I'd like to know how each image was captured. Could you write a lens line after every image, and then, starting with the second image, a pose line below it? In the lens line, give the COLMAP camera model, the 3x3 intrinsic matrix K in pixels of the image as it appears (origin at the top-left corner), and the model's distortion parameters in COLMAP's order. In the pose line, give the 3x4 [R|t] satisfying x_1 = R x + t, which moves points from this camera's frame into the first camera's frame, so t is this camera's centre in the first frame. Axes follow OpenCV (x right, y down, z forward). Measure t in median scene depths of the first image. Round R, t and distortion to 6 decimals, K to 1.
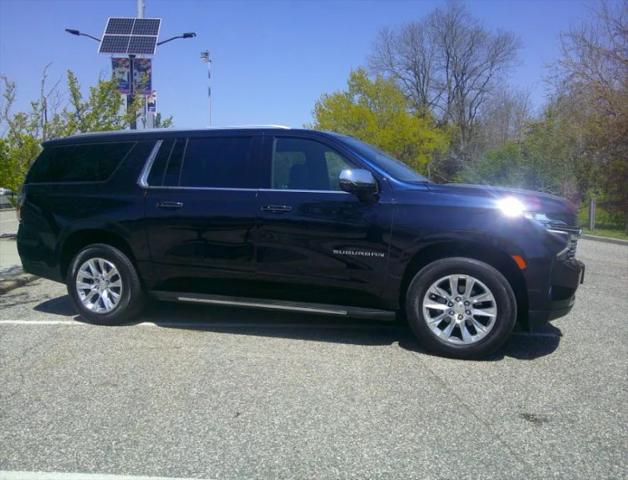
lens RADIAL K [[538.8, 0, 319.2], [0, 538.8, 237.1], [0, 0, 1]] dist [0.026182, -0.065793]
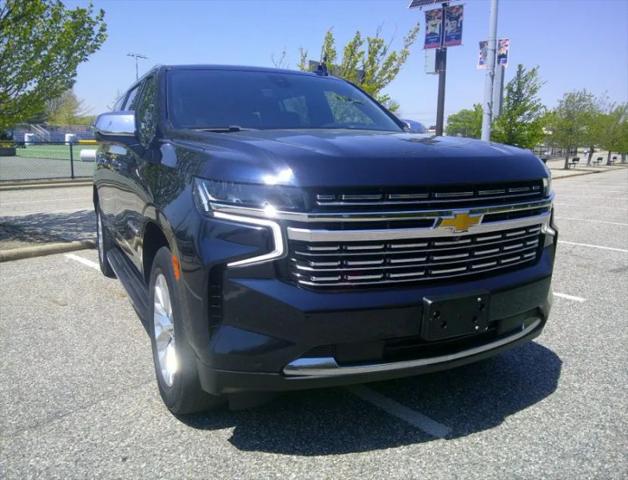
lens RADIAL K [[538.8, 0, 310.9], [0, 538.8, 243.0], [0, 0, 1]] dist [0.026182, -0.065793]
pose [[0.705560, 0.110307, -0.700012, 0.638694], [-0.053045, 0.993261, 0.103051, -0.031827], [0.706662, -0.035576, 0.706656, 0.529803]]
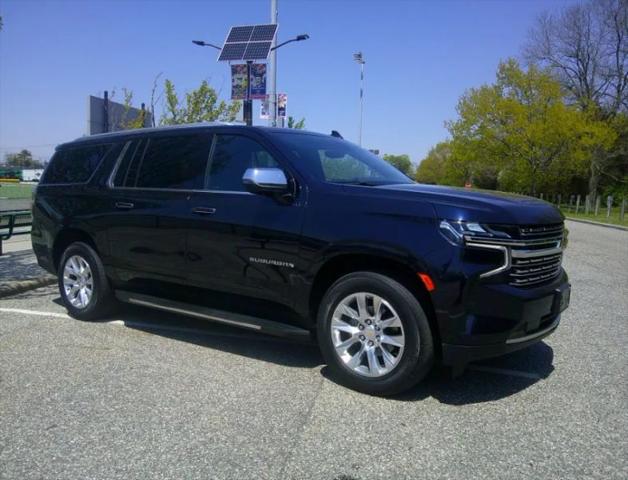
lens RADIAL K [[538.8, 0, 317.1], [0, 538.8, 239.6], [0, 0, 1]] dist [0.026182, -0.065793]
pose [[0.953729, 0.028981, -0.299268, 0.339752], [-0.027780, 0.999580, 0.008266, -0.013700], [0.299382, 0.000430, 0.954133, 0.140446]]
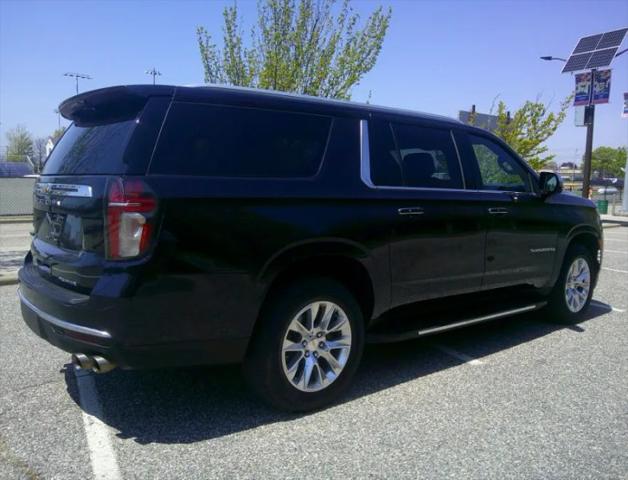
lens RADIAL K [[538.8, 0, 308.9], [0, 538.8, 242.7], [0, 0, 1]] dist [0.026182, -0.065793]
pose [[0.534974, 0.085563, -0.840525, 1.004542], [-0.076503, 0.995678, 0.052664, 0.015507], [0.841398, 0.036129, 0.539207, -0.250424]]
